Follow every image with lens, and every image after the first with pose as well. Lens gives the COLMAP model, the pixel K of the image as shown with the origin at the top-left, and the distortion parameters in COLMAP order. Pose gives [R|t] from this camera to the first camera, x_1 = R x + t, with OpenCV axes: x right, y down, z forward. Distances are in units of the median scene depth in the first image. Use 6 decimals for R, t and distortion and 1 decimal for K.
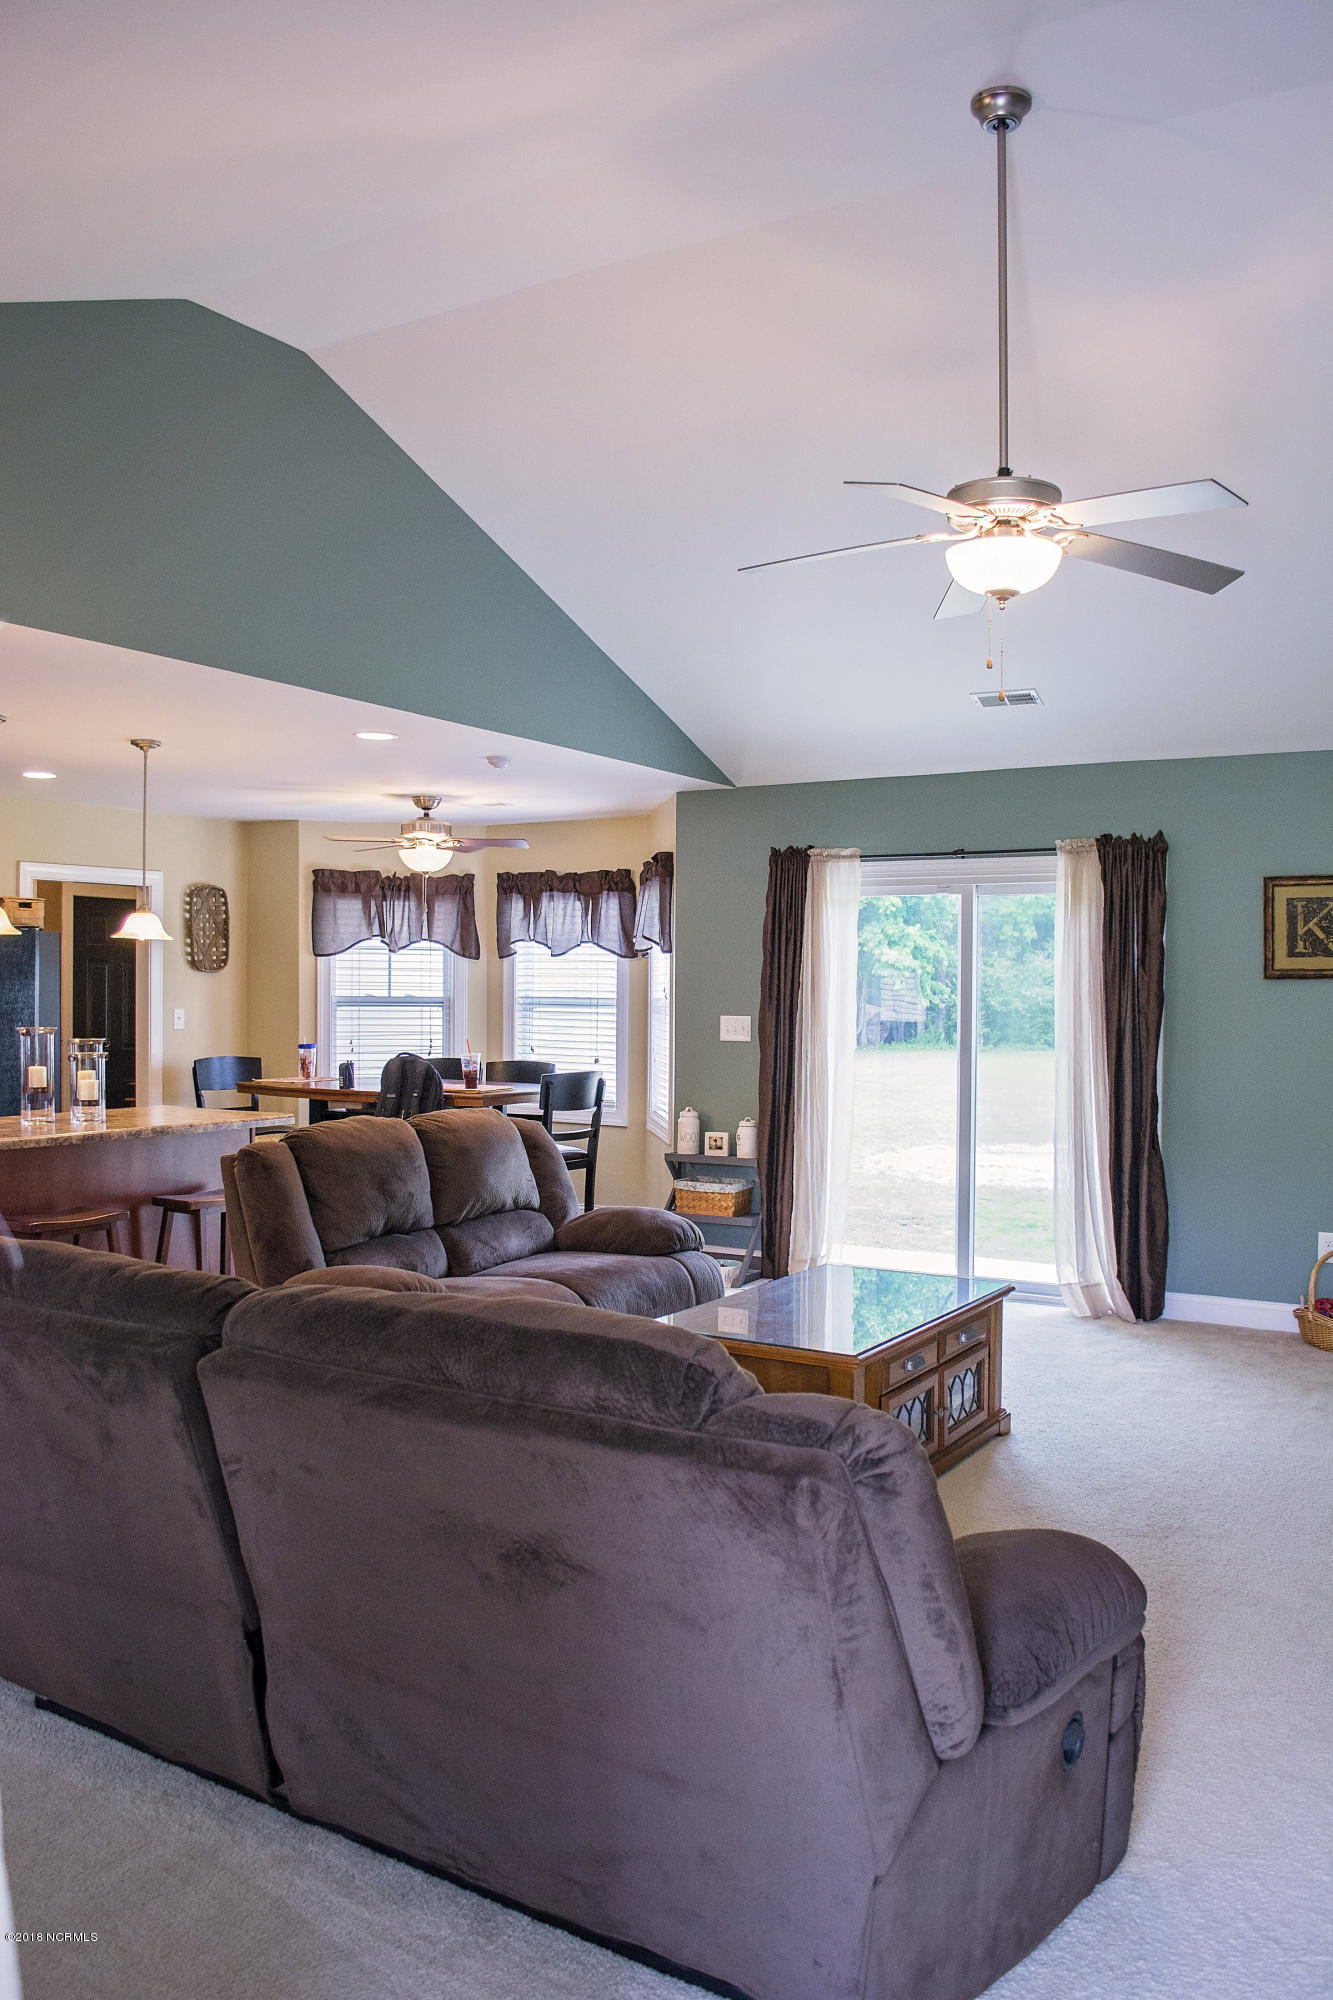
lens RADIAL K [[1553.7, 0, 666.5], [0, 1553.7, 1000.0], [0, 0, 1]] dist [-0.004145, -0.000505]
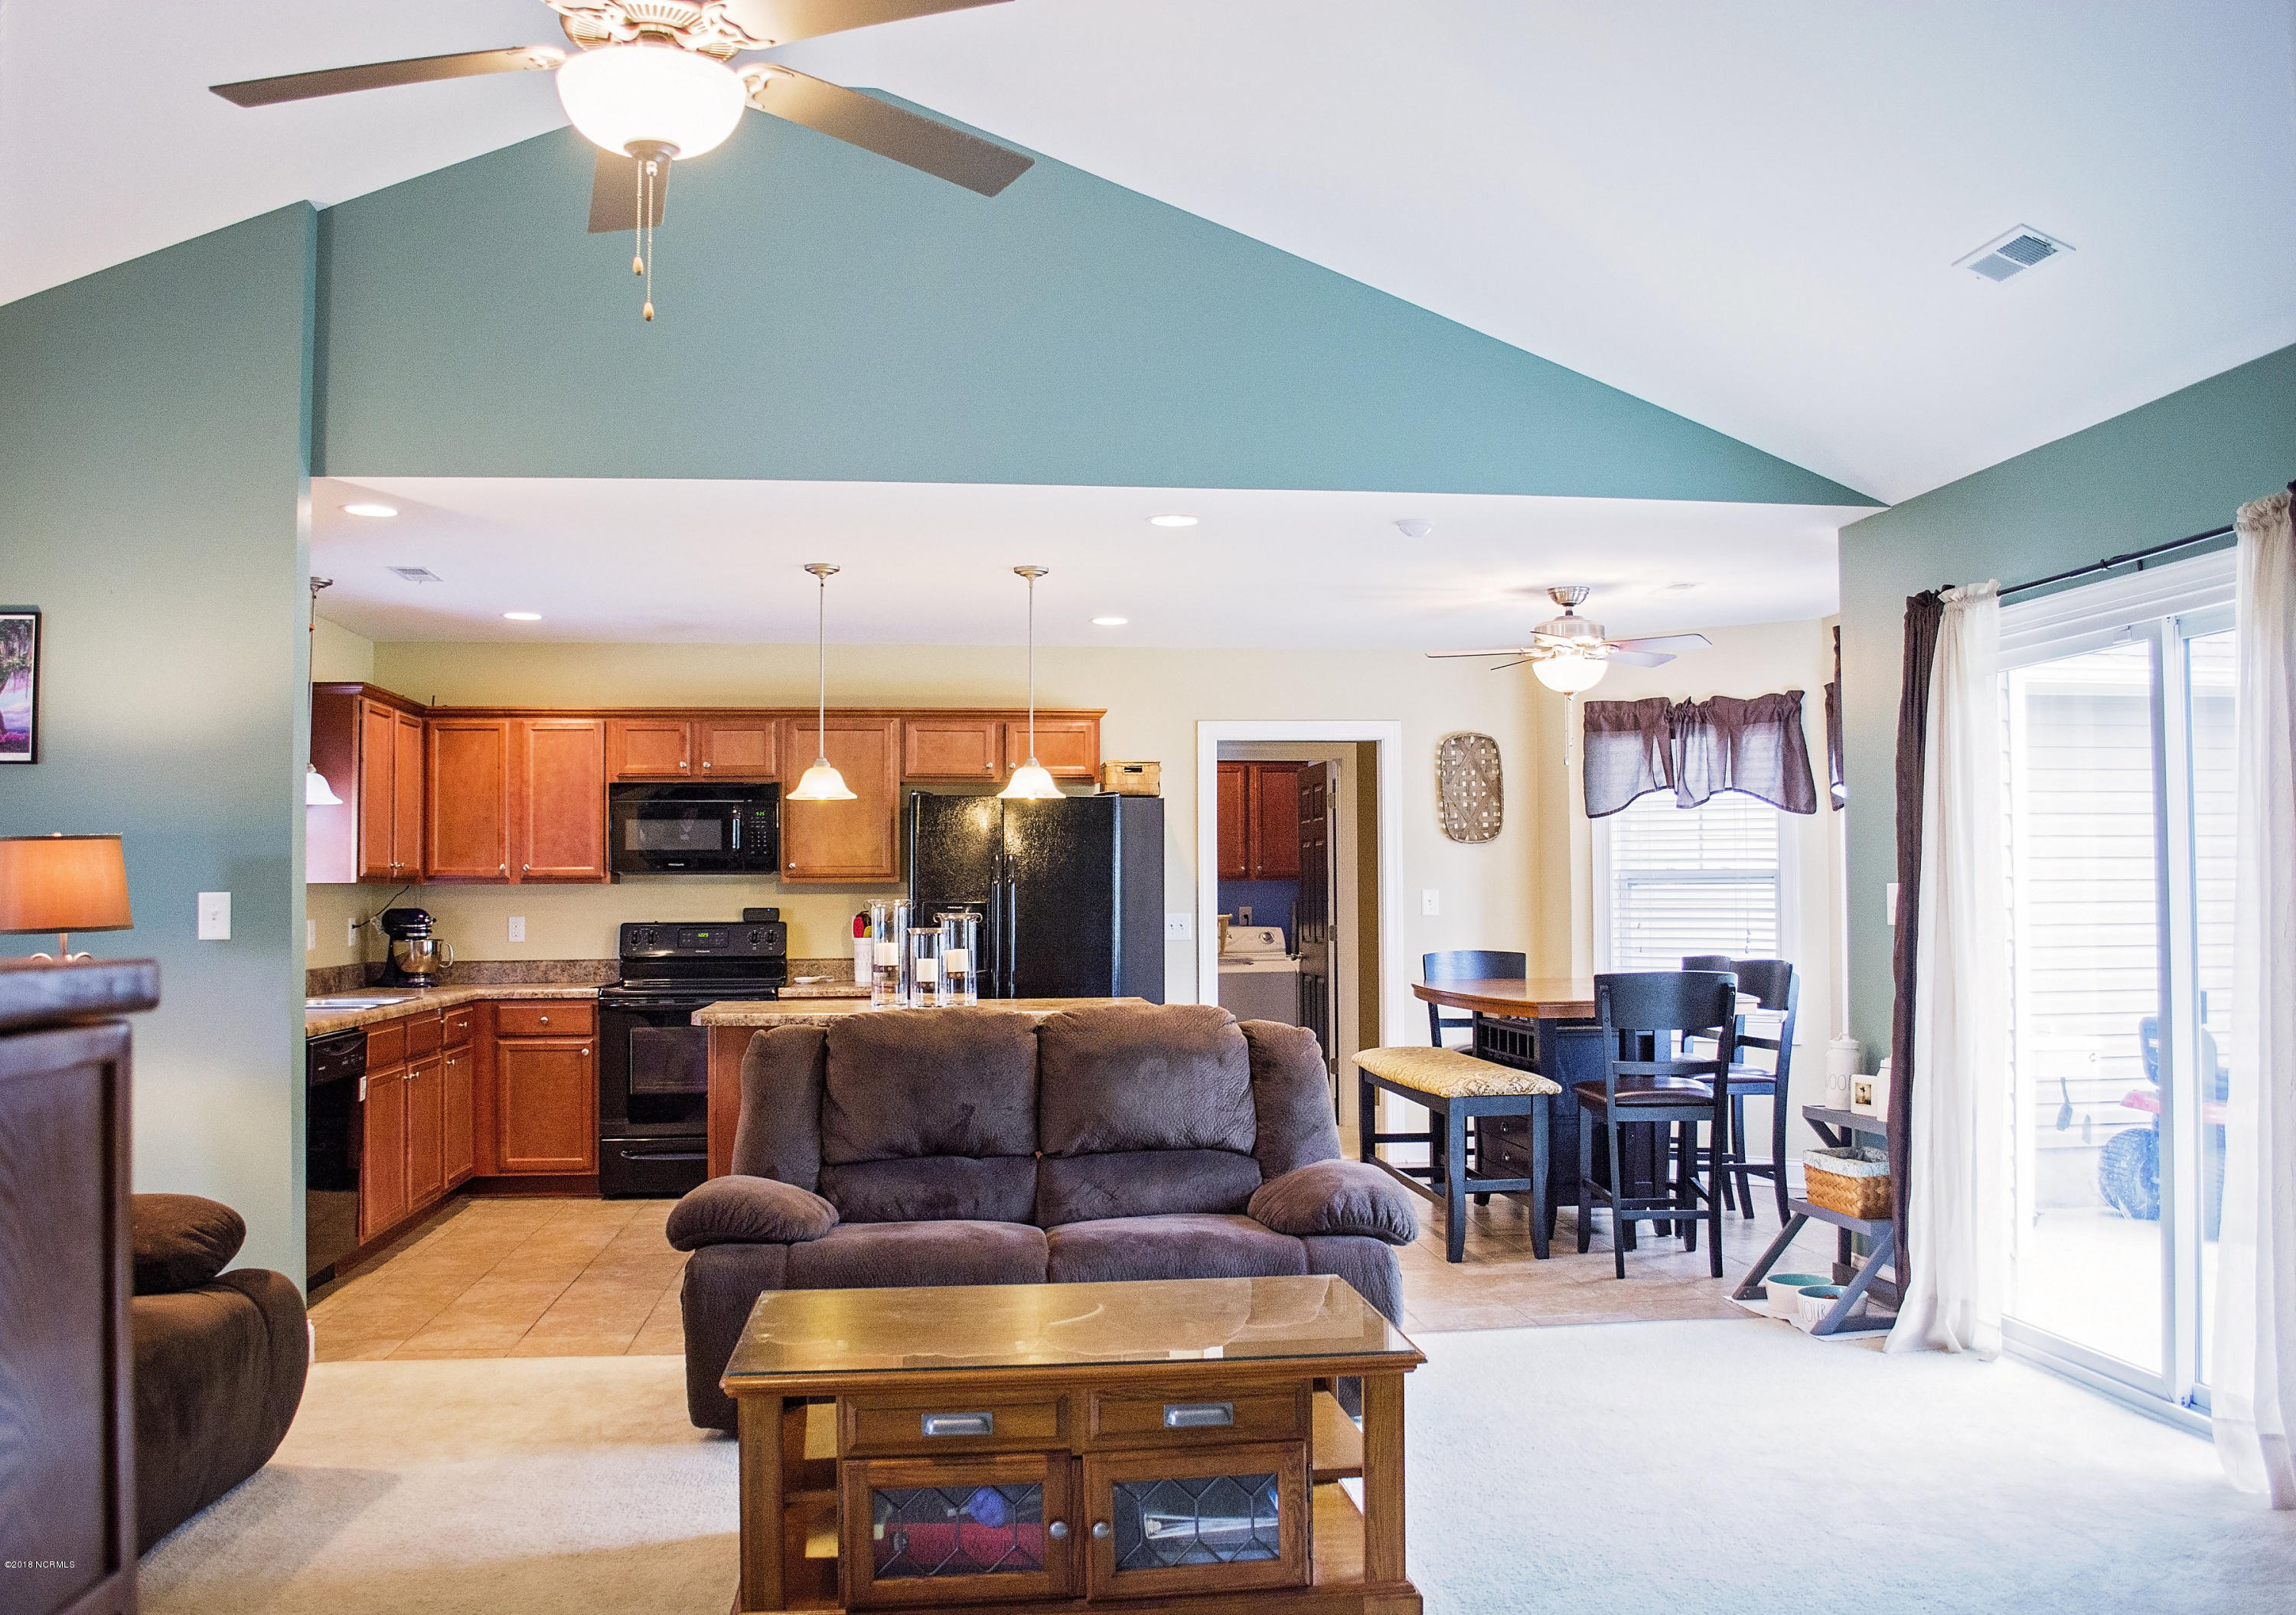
lens RADIAL K [[1898.1, 0, 1148.0], [0, 1898.1, 807.5], [0, 0, 1]] dist [-0.088119, -0.000713]
pose [[0.623889, -0.045294, -0.780199, 0.352938], [0.003804, 0.998483, -0.054925, 0.015895], [0.781504, 0.031299, 0.623115, 0.268586]]
